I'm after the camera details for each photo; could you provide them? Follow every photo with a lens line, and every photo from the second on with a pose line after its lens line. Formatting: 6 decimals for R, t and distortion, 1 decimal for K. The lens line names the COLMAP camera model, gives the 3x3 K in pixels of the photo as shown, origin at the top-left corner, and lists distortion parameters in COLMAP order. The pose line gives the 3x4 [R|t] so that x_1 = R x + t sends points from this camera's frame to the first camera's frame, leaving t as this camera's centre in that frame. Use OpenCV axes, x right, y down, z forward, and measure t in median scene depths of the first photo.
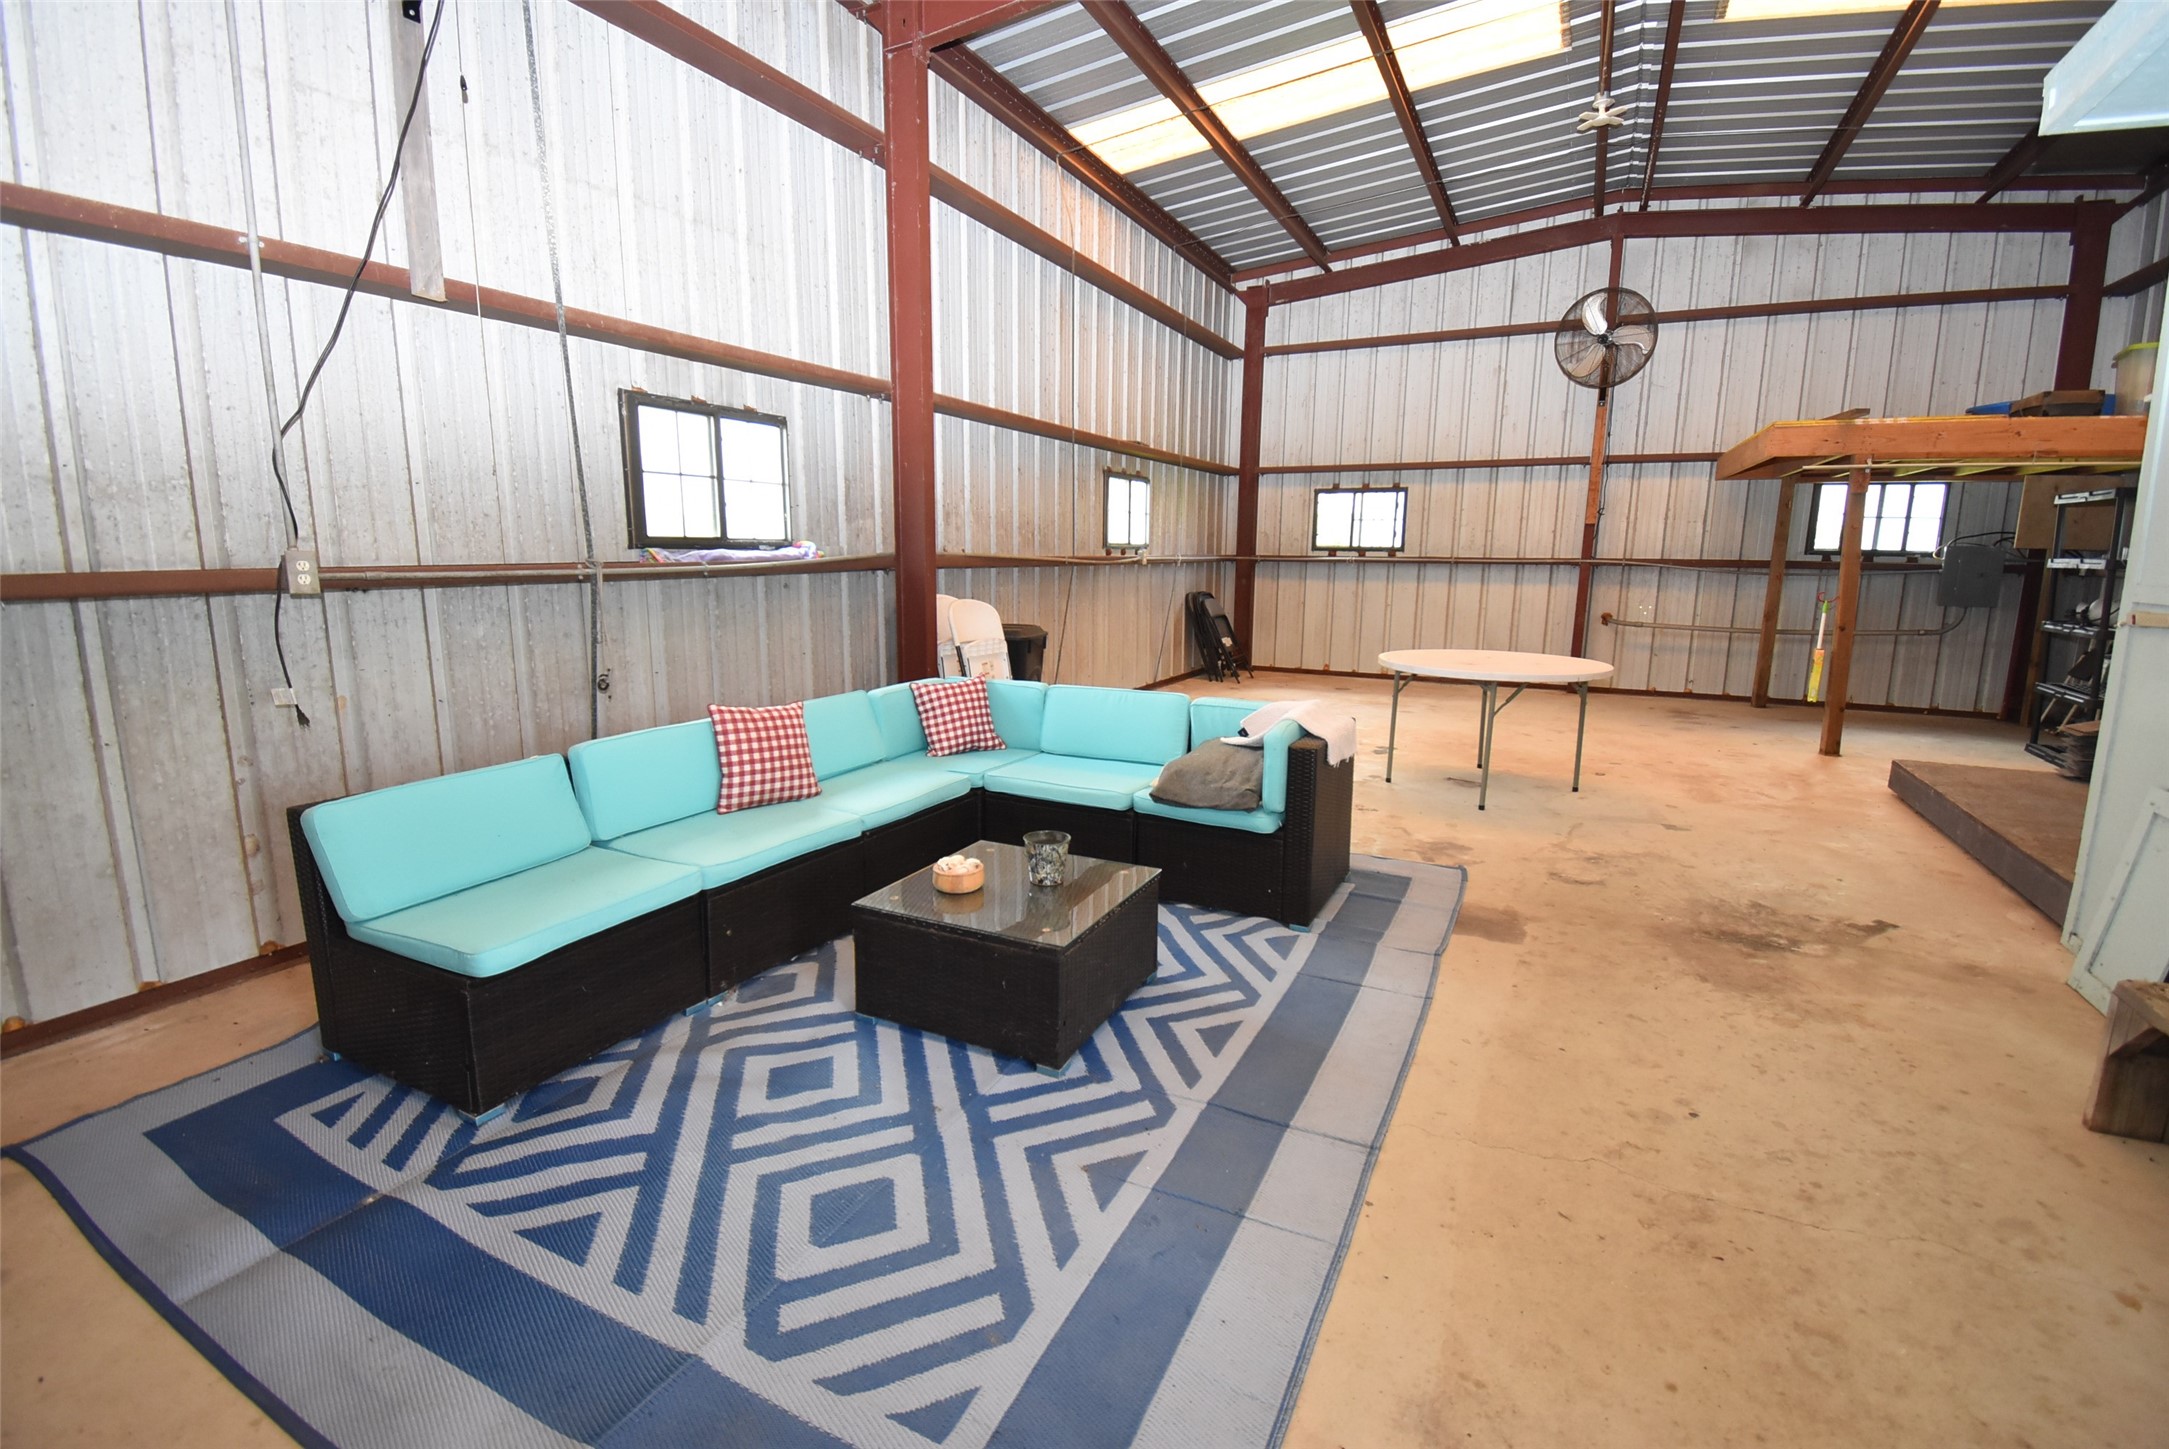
lens RADIAL K [[955.2, 0, 1082.3], [0, 955.2, 723.9], [0, 0, 1]] dist [-0.001814, -0.013106]
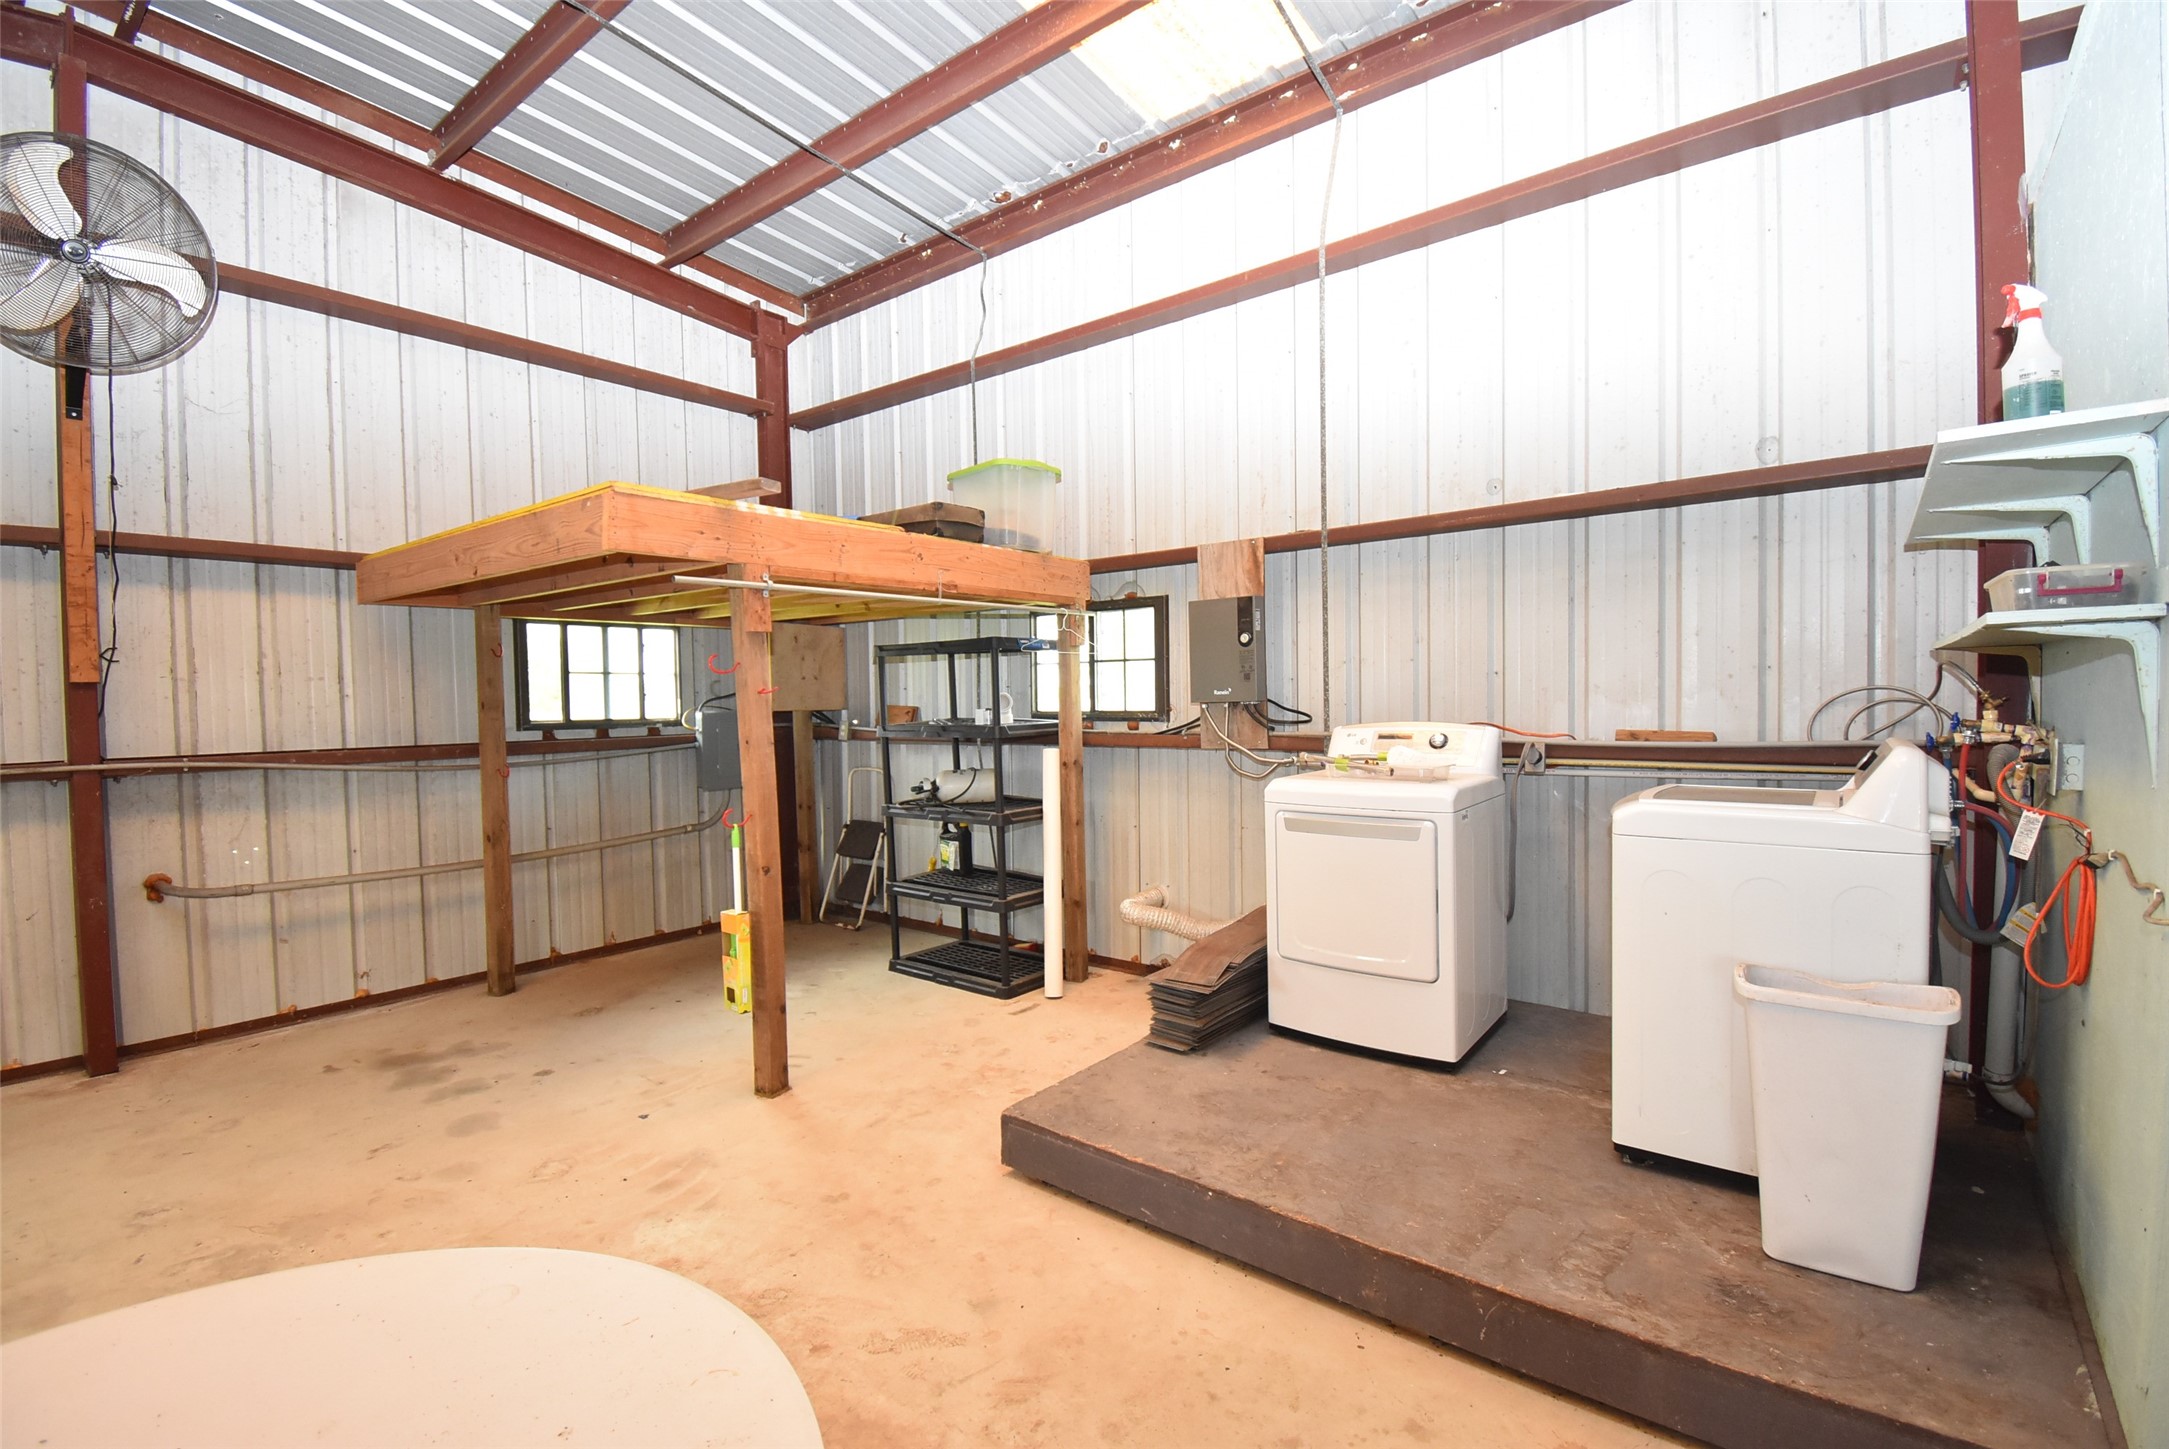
lens RADIAL K [[955.2, 0, 1090.4], [0, 955.2, 723.2], [0, 0, 1]] dist [-0.001814, -0.013106]
pose [[0.186526, -0.041198, 0.981586, 0.217962], [0.195726, 0.980651, 0.003965, -0.112902], [-0.962756, 0.191382, 0.190981, 0.521223]]
